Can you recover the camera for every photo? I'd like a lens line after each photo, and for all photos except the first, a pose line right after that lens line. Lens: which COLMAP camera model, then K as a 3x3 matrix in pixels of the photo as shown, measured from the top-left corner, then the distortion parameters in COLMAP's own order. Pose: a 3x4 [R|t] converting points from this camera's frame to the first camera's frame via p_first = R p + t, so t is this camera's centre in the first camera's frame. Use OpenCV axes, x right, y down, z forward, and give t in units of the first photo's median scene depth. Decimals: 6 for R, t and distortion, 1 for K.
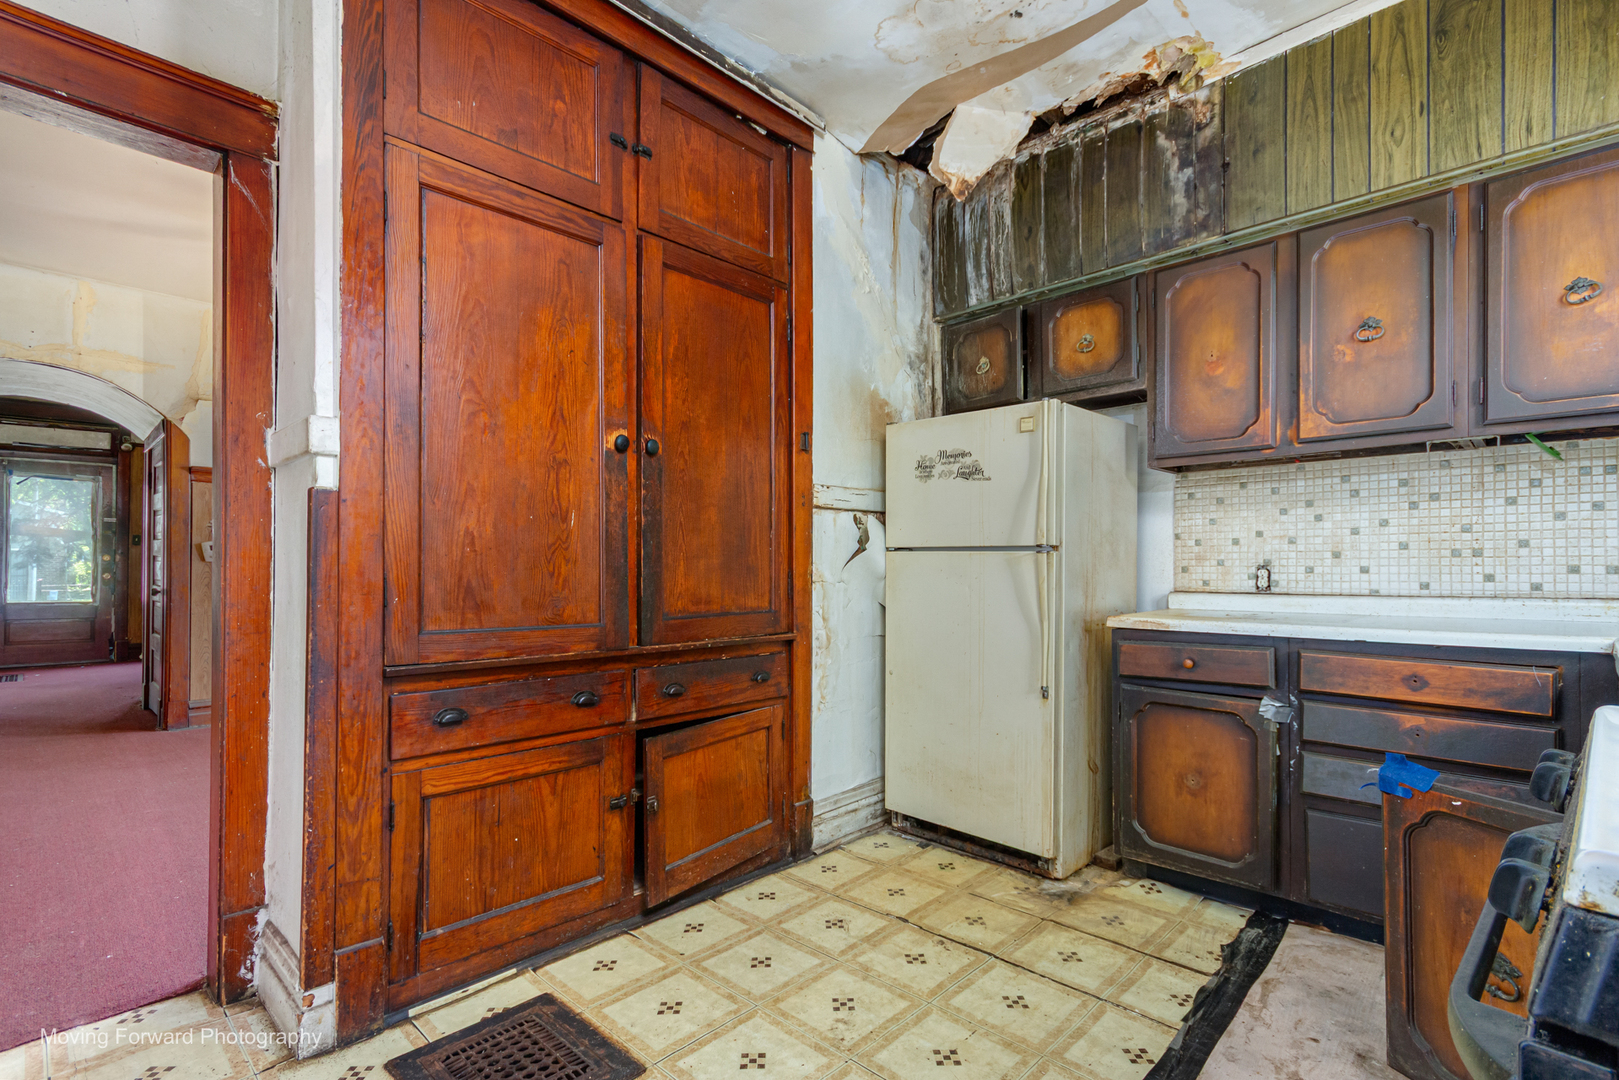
lens RADIAL K [[752.0, 0, 809.3], [0, 752.0, 557.3], [0, 0, 1]] dist [0.004619, -0.000152]
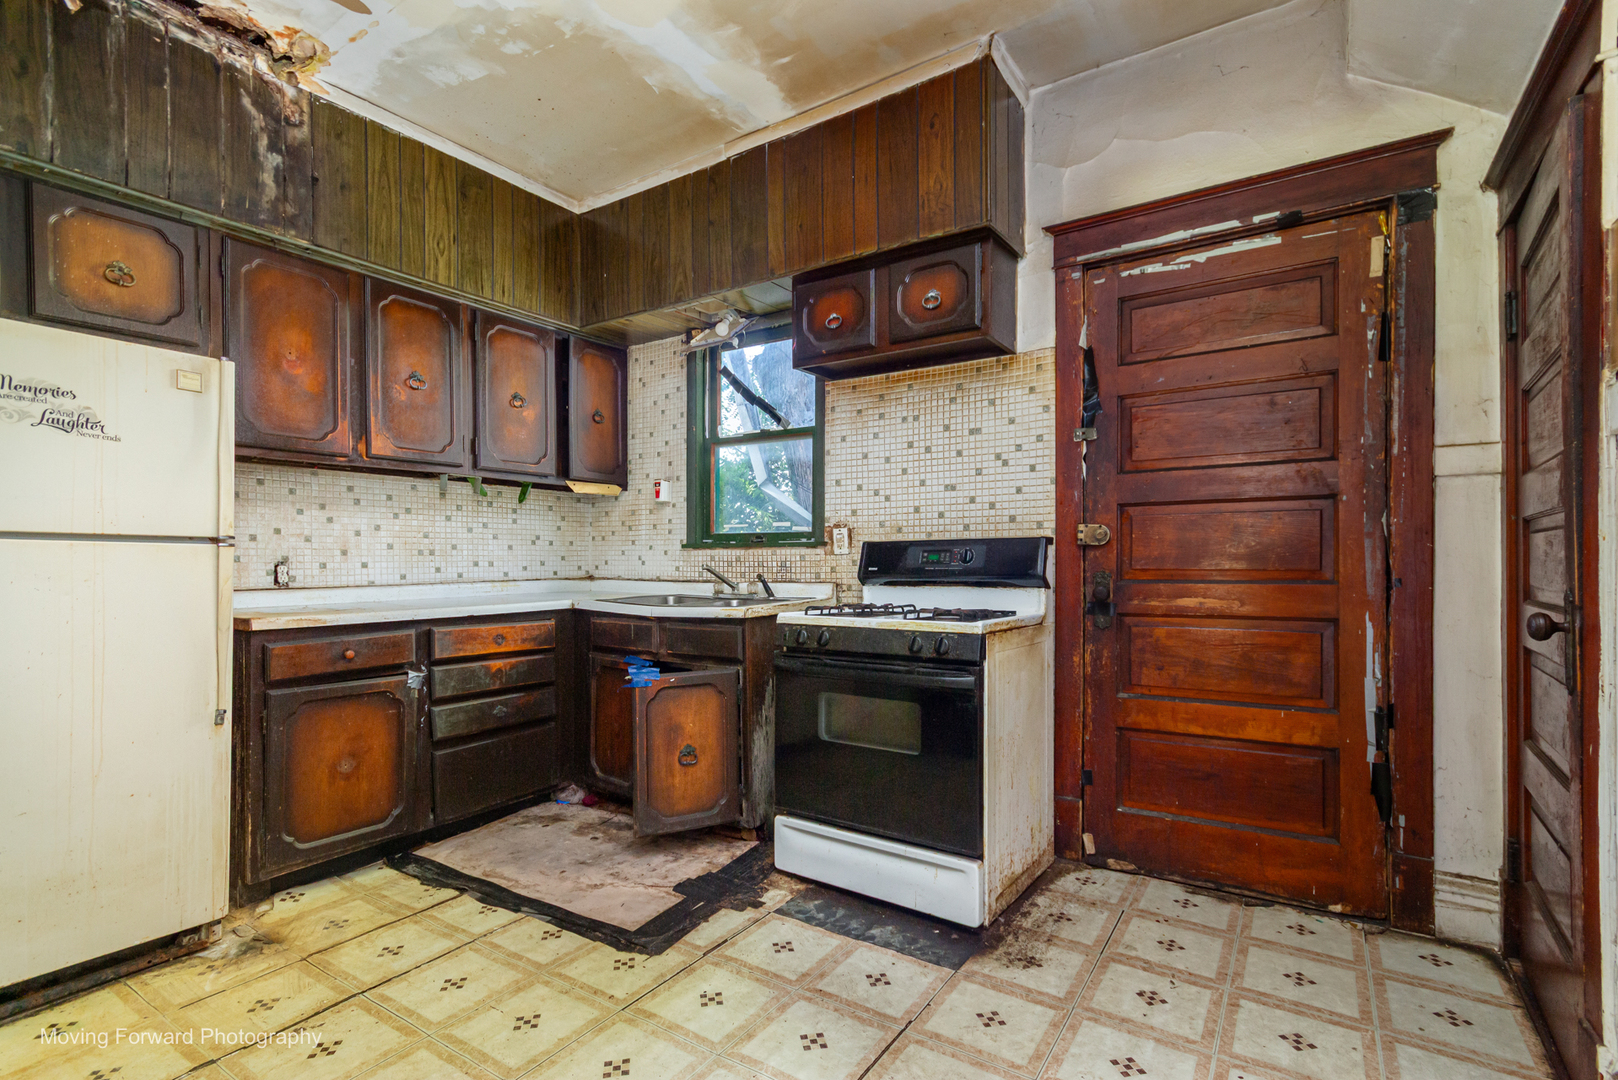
lens RADIAL K [[751.5, 0, 809.0], [0, 751.5, 554.9], [0, 0, 1]] dist [0.004619, -0.000152]
pose [[-0.176632, 0.008462, 0.984241, -0.614783], [-0.008165, 0.999916, -0.010063, 0.006547], [-0.984243, -0.009814, -0.176548, 0.523072]]
